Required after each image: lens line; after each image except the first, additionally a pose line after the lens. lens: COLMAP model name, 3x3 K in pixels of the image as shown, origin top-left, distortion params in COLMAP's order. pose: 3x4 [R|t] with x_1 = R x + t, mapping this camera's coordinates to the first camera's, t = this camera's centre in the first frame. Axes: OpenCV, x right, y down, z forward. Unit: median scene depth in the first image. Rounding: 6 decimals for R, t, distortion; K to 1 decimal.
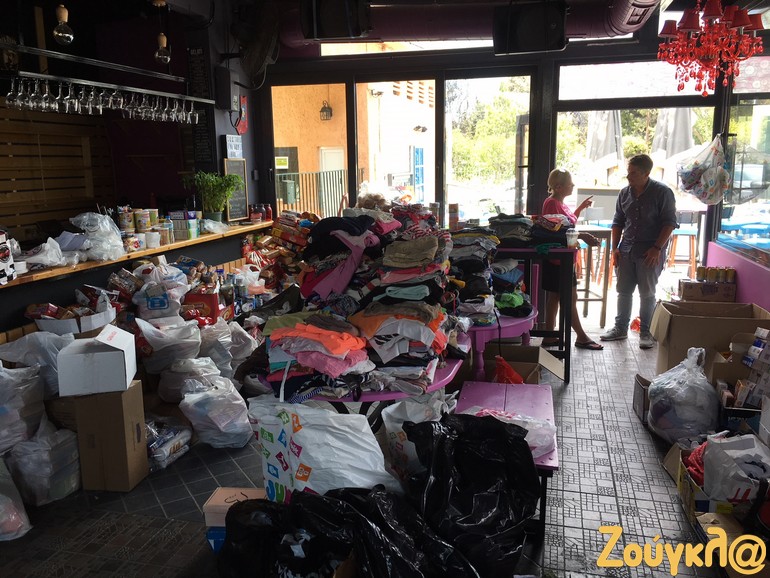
lens RADIAL K [[661.0, 0, 393.1], [0, 661.0, 287.8], [0, 0, 1]] dist [0.075821, -0.098991]
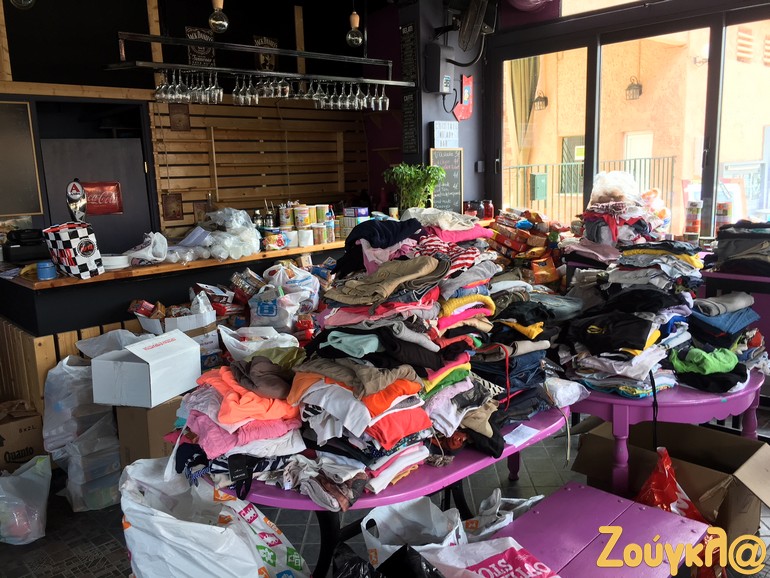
lens RADIAL K [[661.0, 0, 393.1], [0, 661.0, 287.8], [0, 0, 1]] dist [0.075821, -0.098991]
pose [[0.845835, 0.083104, -0.526931, 0.252297], [-0.079003, 0.996413, 0.030331, -0.044981], [0.527562, 0.015974, 0.849366, 0.313327]]
